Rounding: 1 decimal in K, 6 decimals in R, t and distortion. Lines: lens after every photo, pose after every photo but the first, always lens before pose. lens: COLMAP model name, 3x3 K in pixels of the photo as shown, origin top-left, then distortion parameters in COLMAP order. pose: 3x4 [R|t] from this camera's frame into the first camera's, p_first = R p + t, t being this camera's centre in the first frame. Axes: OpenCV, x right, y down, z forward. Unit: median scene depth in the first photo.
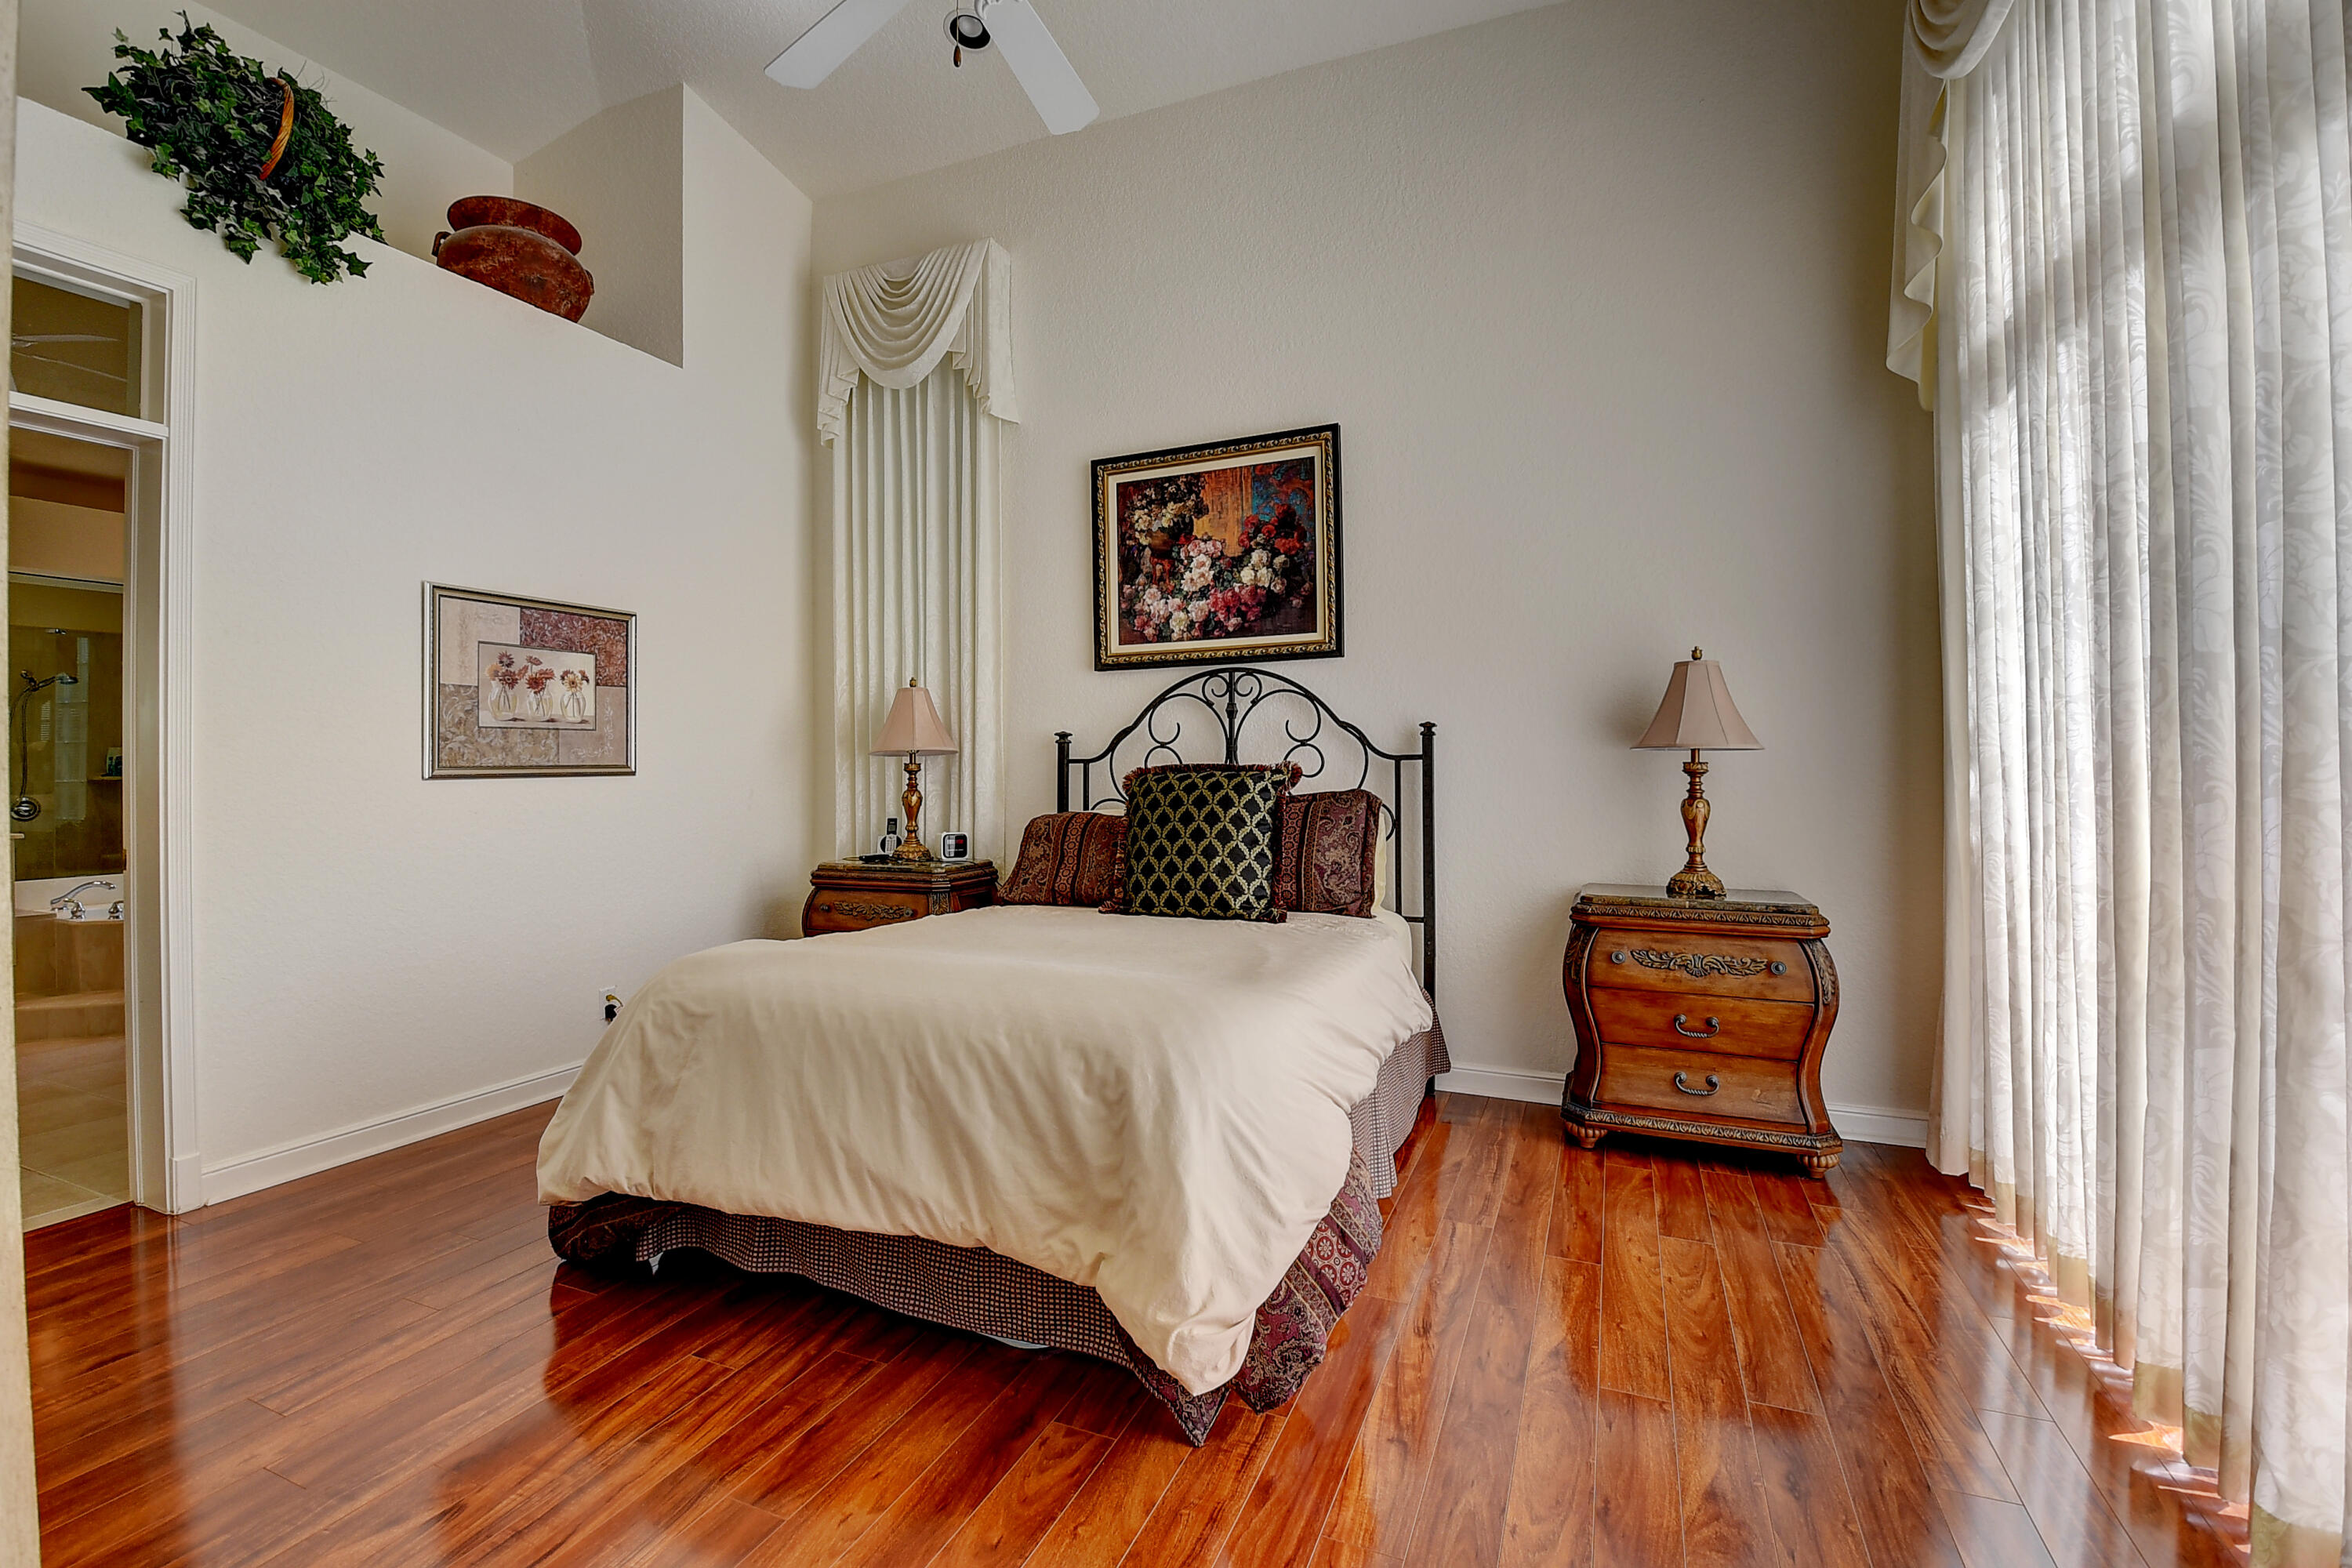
lens RADIAL K [[1034.8, 0, 1170.6], [0, 1034.8, 766.1], [0, 0, 1]] dist [-0.007297, -0.003618]
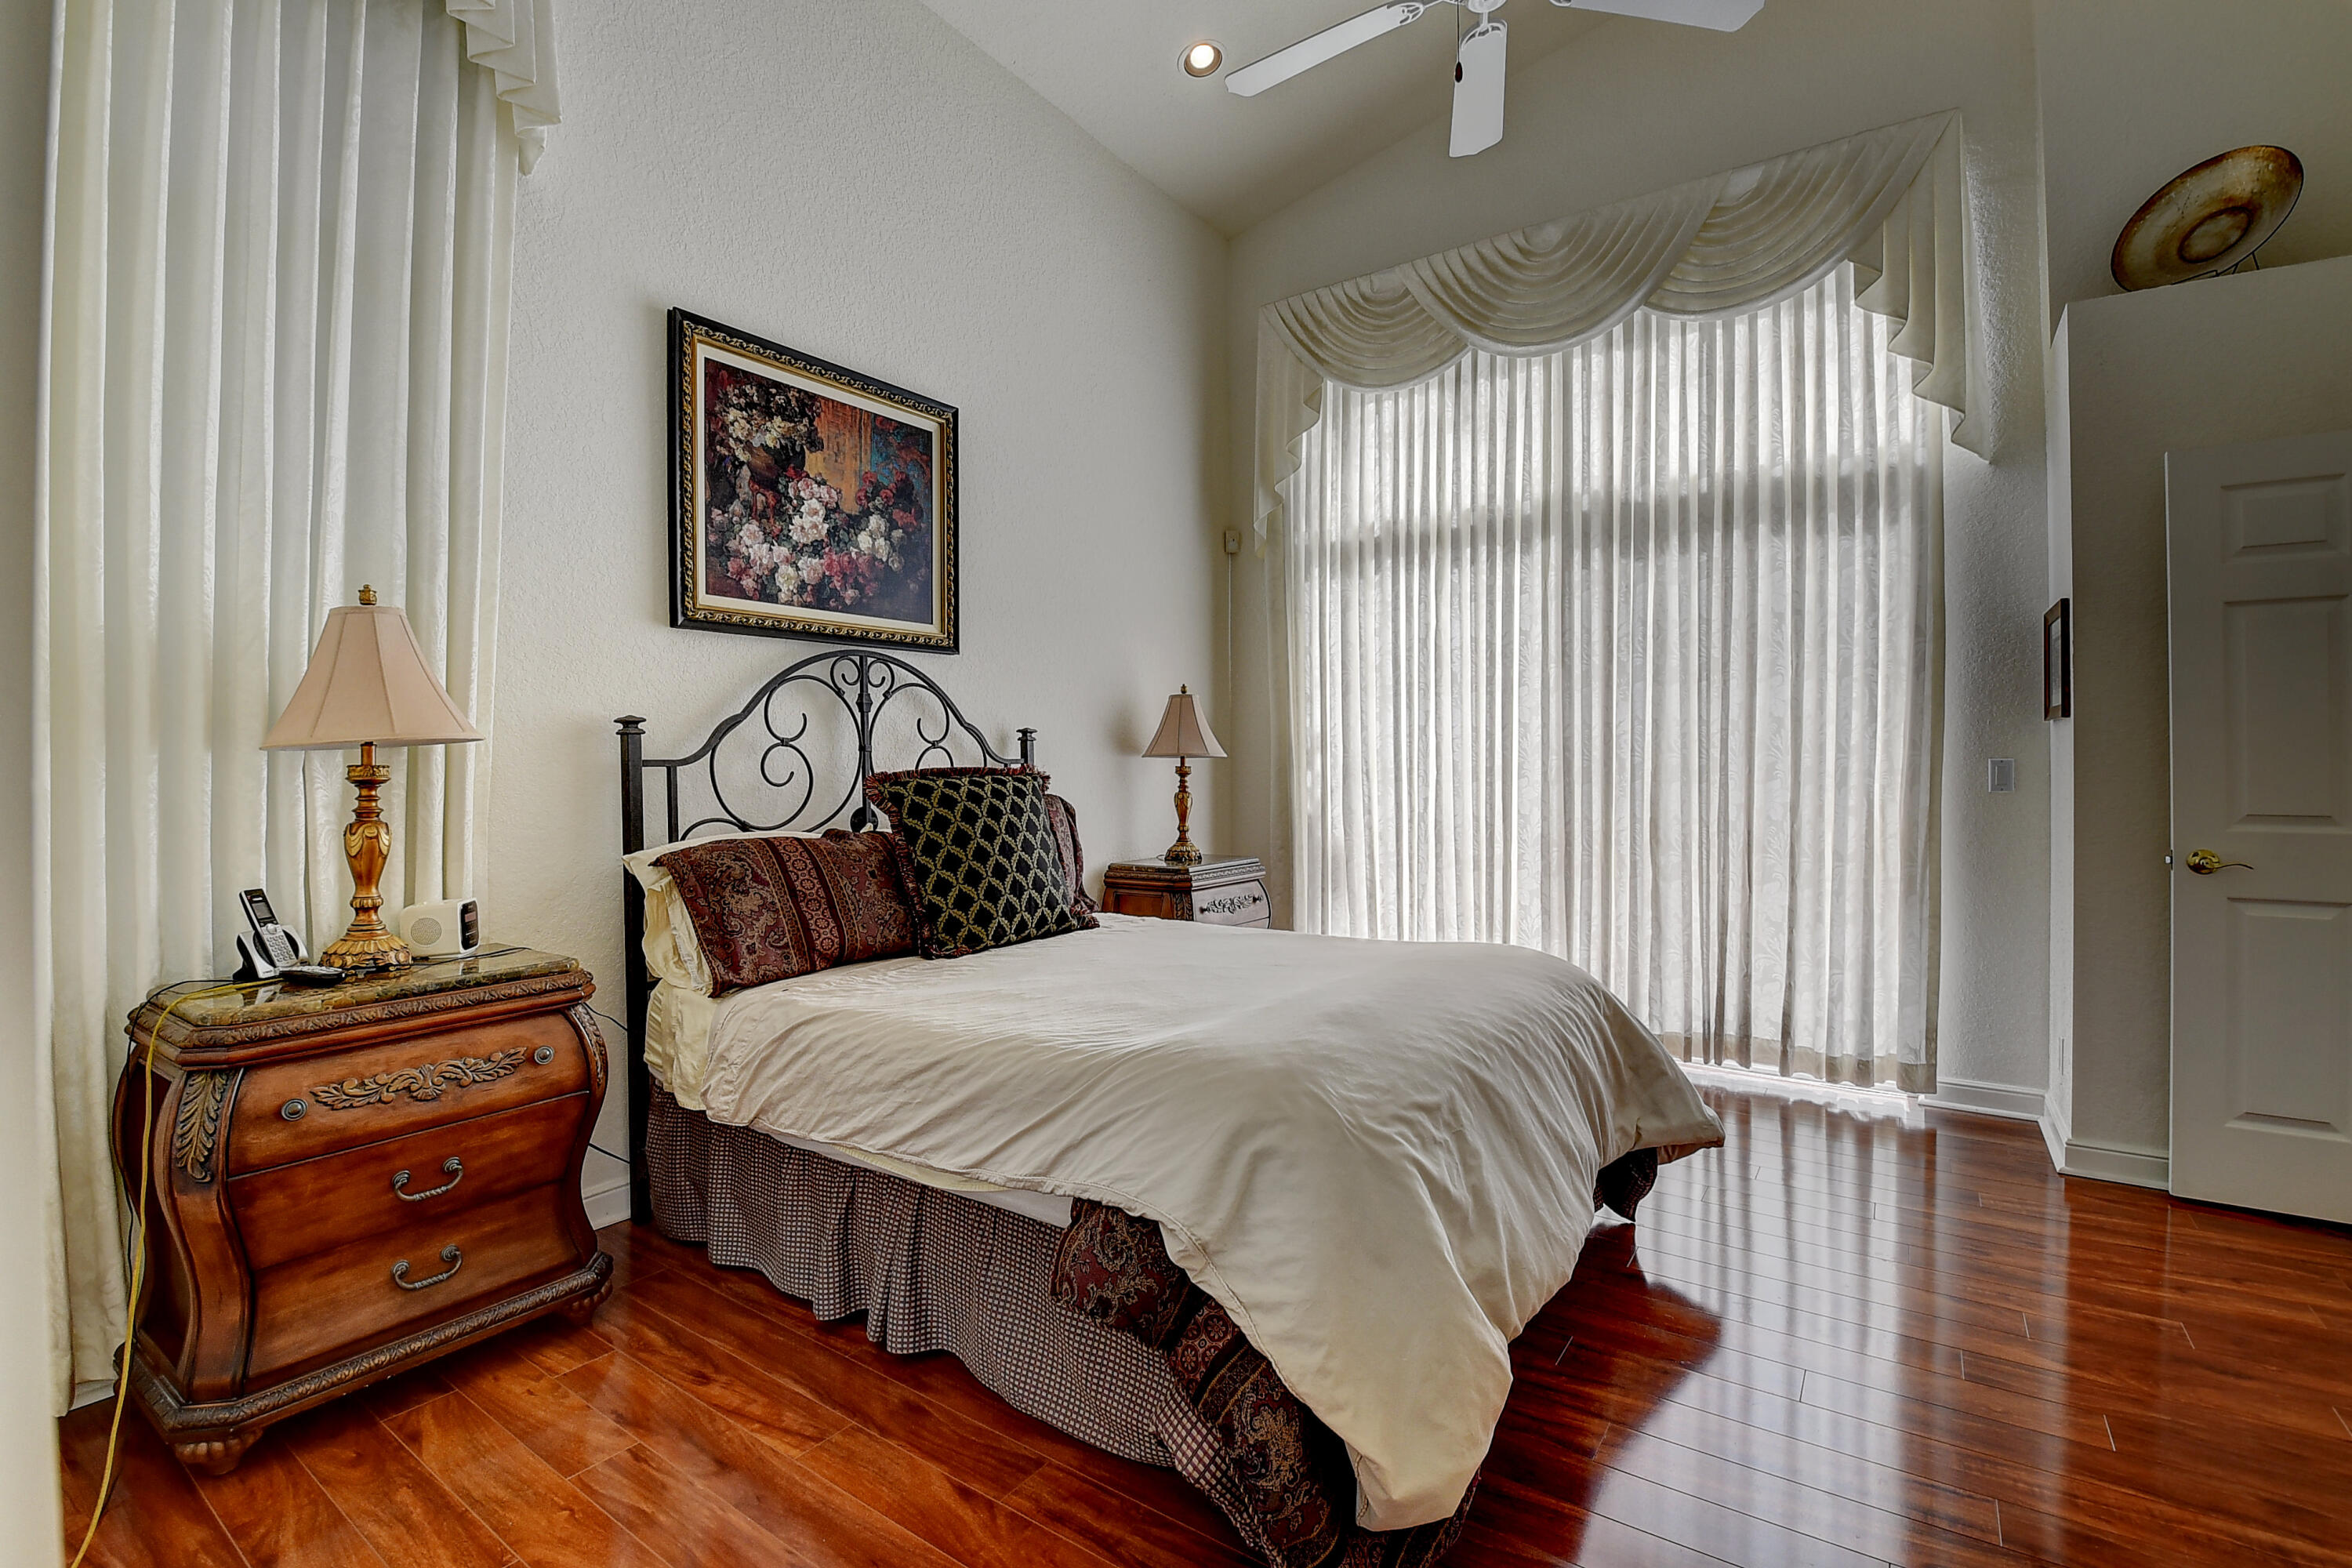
lens RADIAL K [[1034.8, 0, 1178.9], [0, 1034.8, 762.2], [0, 0, 1]] dist [-0.007297, -0.003618]
pose [[0.186743, 0.005022, 0.982396, -0.681907], [0.002530, 0.999981, -0.005593, -0.001109], [-0.982406, 0.003530, 0.186727, 0.583460]]
